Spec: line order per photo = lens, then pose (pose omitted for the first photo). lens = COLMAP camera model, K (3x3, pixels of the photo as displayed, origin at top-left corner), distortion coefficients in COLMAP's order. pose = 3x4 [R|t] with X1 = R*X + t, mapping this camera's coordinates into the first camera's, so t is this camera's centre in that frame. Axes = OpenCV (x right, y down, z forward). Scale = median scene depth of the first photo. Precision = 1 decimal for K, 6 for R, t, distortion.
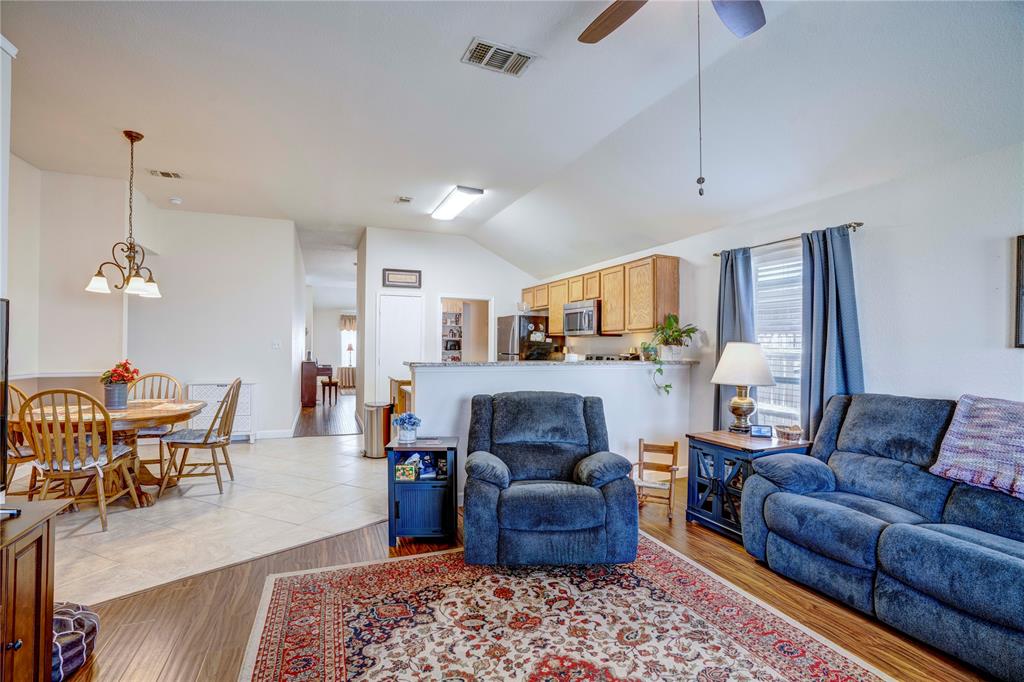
lens RADIAL K [[468.1, 0, 504.2], [0, 468.1, 342.0], [0, 0, 1]] dist [-0.033825, 0.004010]
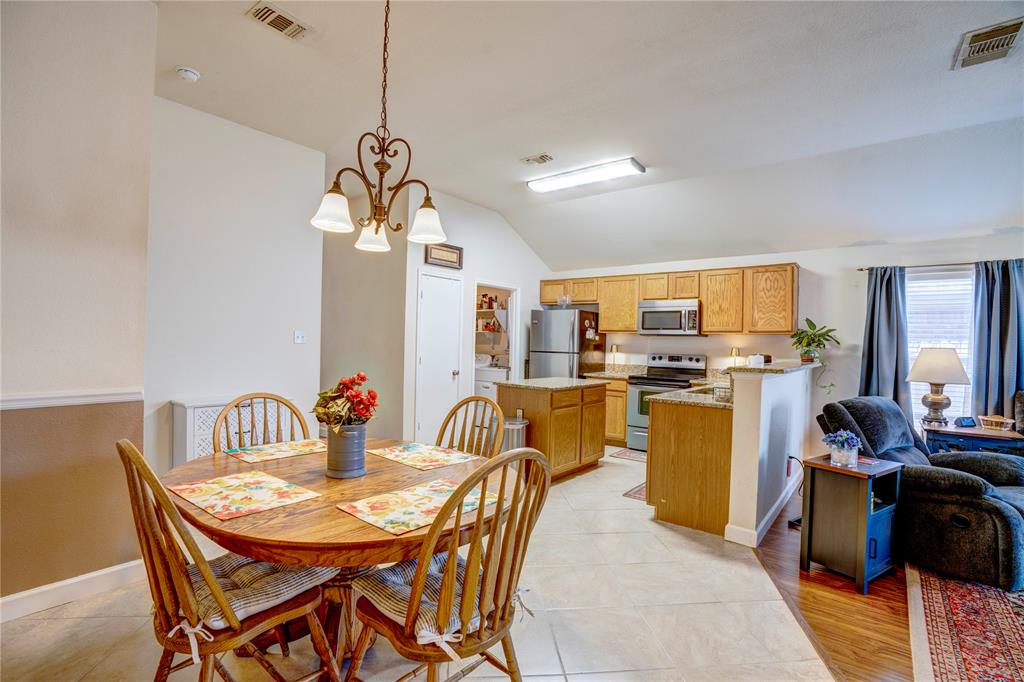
lens RADIAL K [[468.1, 0, 506.6], [0, 468.1, 342.9], [0, 0, 1]] dist [-0.033825, 0.004010]
pose [[0.873219, 0.012867, 0.487159, -1.067568], [-0.021238, 0.999706, 0.011664, -0.002181], [-0.486866, -0.020531, 0.873236, 0.553307]]
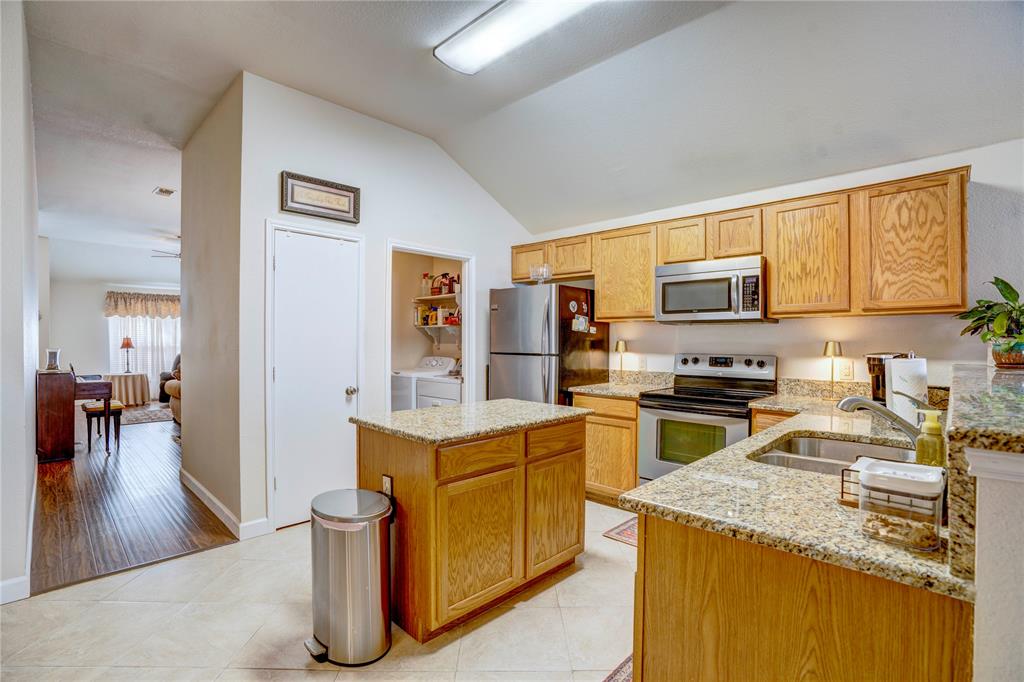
lens RADIAL K [[468.1, 0, 505.3], [0, 468.1, 342.9], [0, 0, 1]] dist [-0.033825, 0.004010]
pose [[0.914539, -0.006553, 0.404444, -0.505217], [0.000008, 0.999869, 0.016182, 0.005781], [-0.404497, -0.014795, 0.914420, 1.032437]]
